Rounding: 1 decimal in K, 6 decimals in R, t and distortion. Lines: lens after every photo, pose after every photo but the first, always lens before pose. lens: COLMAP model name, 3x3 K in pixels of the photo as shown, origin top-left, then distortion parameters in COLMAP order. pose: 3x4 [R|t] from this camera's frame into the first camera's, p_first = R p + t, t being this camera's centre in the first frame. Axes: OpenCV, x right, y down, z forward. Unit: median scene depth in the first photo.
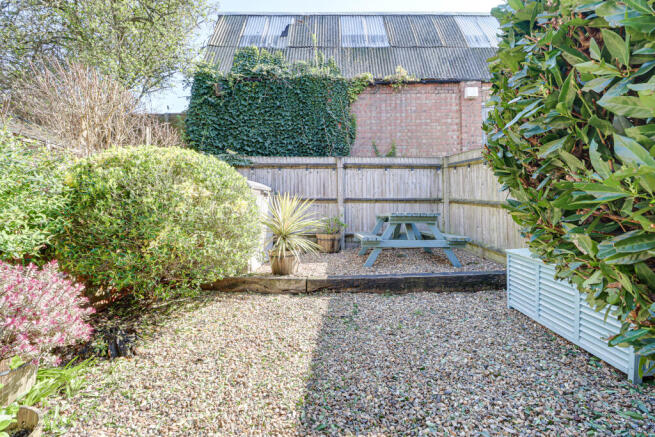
lens RADIAL K [[317.2, 0, 327.3], [0, 317.2, 215.8], [0, 0, 1]] dist [-0.001005, -0.000035]
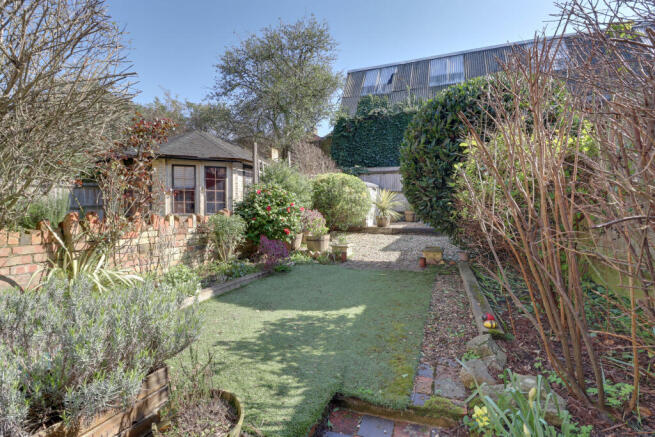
lens RADIAL K [[317.2, 0, 327.8], [0, 317.2, 215.9], [0, 0, 1]] dist [-0.001005, -0.000035]
pose [[0.935325, 0.010135, -0.353643, 0.153879], [-0.000258, 0.999609, 0.027965, 0.028201], [0.353788, -0.026065, 0.934962, -0.635712]]
